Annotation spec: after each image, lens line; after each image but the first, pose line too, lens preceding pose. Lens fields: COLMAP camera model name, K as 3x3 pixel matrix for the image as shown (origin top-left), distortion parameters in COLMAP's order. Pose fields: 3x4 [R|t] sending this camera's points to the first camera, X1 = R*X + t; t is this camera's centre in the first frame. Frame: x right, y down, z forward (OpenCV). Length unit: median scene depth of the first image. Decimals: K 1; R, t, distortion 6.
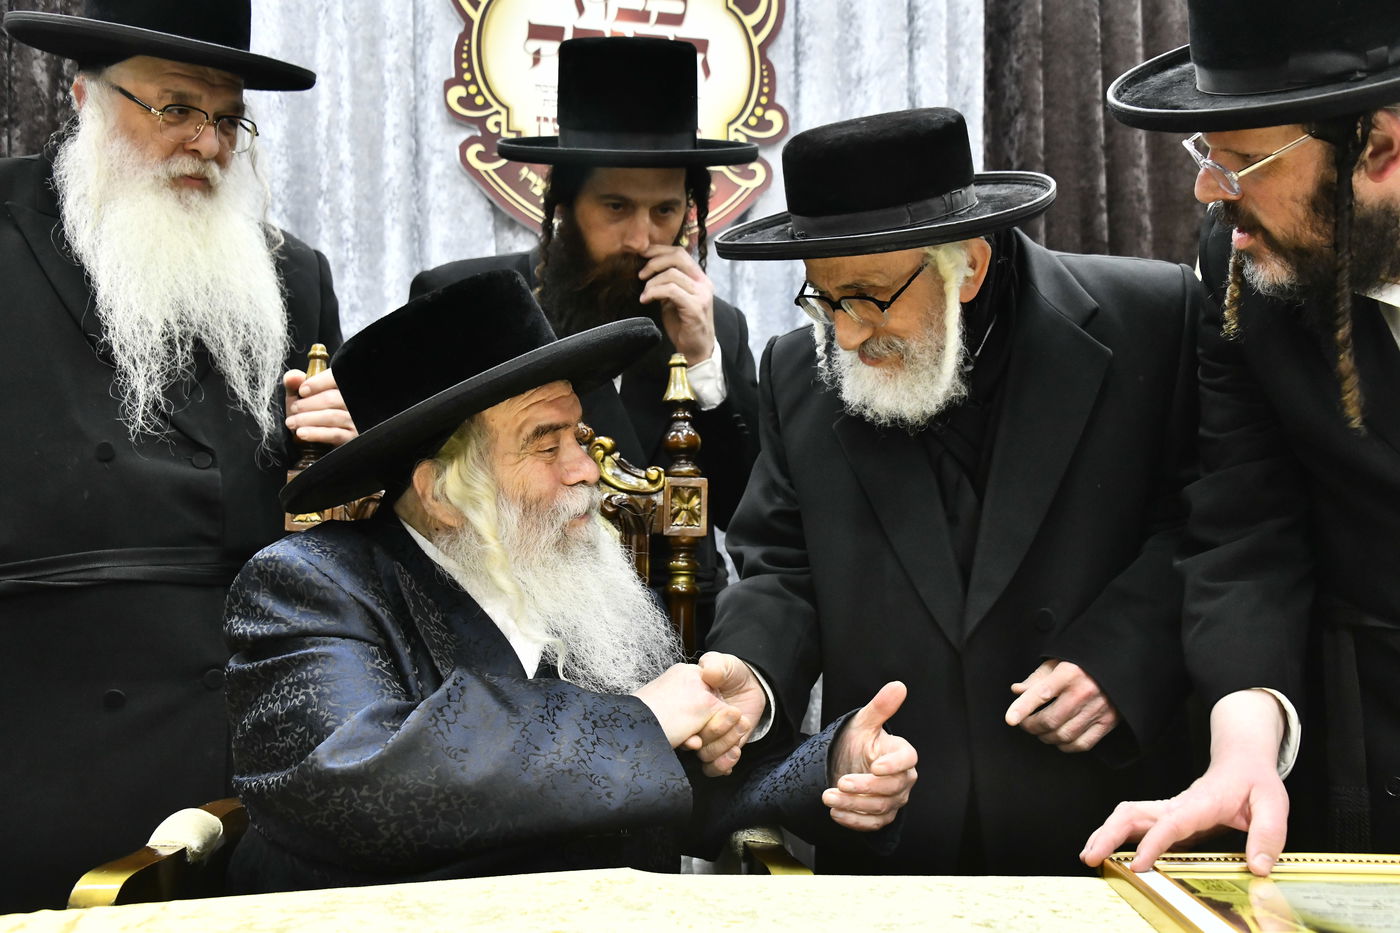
lens RADIAL K [[1555.2, 0, 700.0], [0, 1555.2, 466.5], [0, 0, 1]] dist [0.012156, 0.317069]
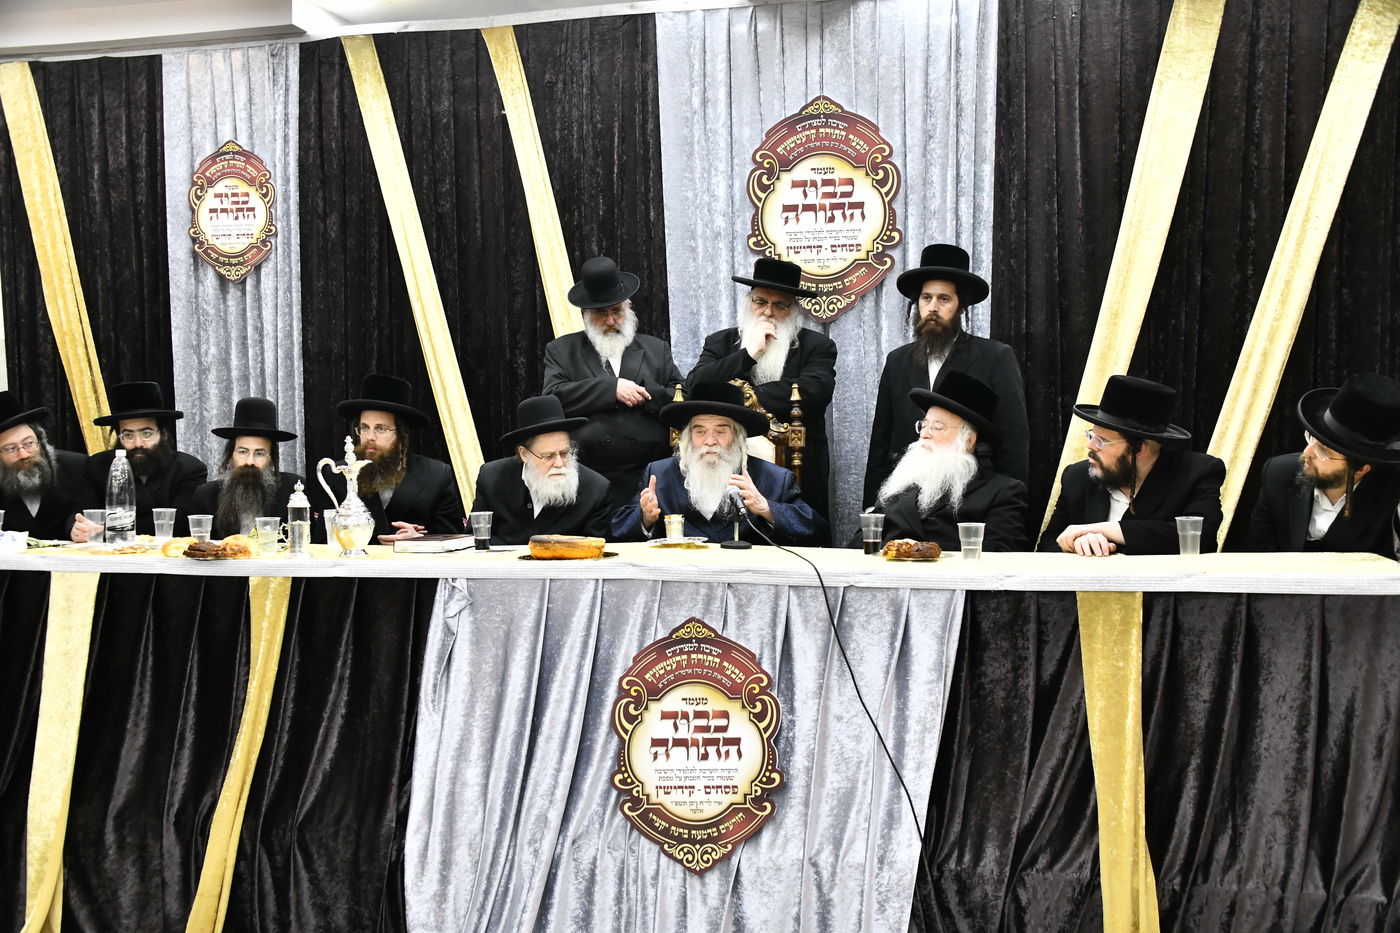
lens RADIAL K [[1369.4, 0, 700.0], [0, 1369.4, 466.5], [0, 0, 1]] dist [-0.047317, 0.228484]
pose [[0.942081, -0.024866, -0.334464, 0.436384], [0.066774, 0.991189, 0.114391, -0.144651], [0.328672, -0.130099, 0.935440, -0.955595]]
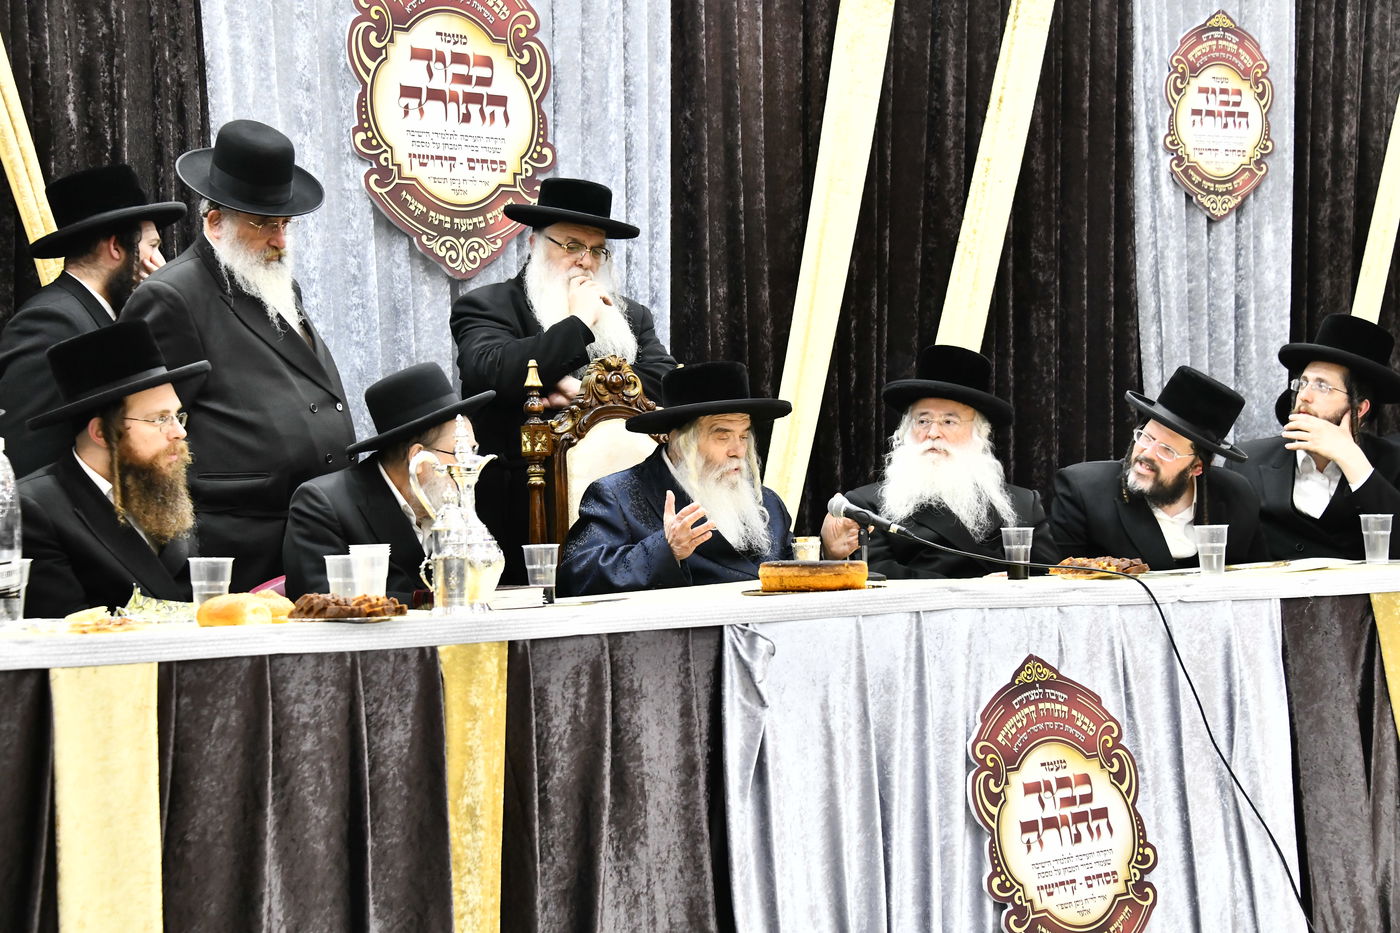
lens RADIAL K [[2577.4, 0, 700.0], [0, 2577.4, 466.5], [0, 0, 1]] dist [0.471136, -0.041848]
pose [[0.869261, -0.038535, 0.492850, -1.067917], [-0.004193, 0.996347, 0.085297, -0.144798], [-0.494336, -0.076212, 0.865923, -1.228339]]
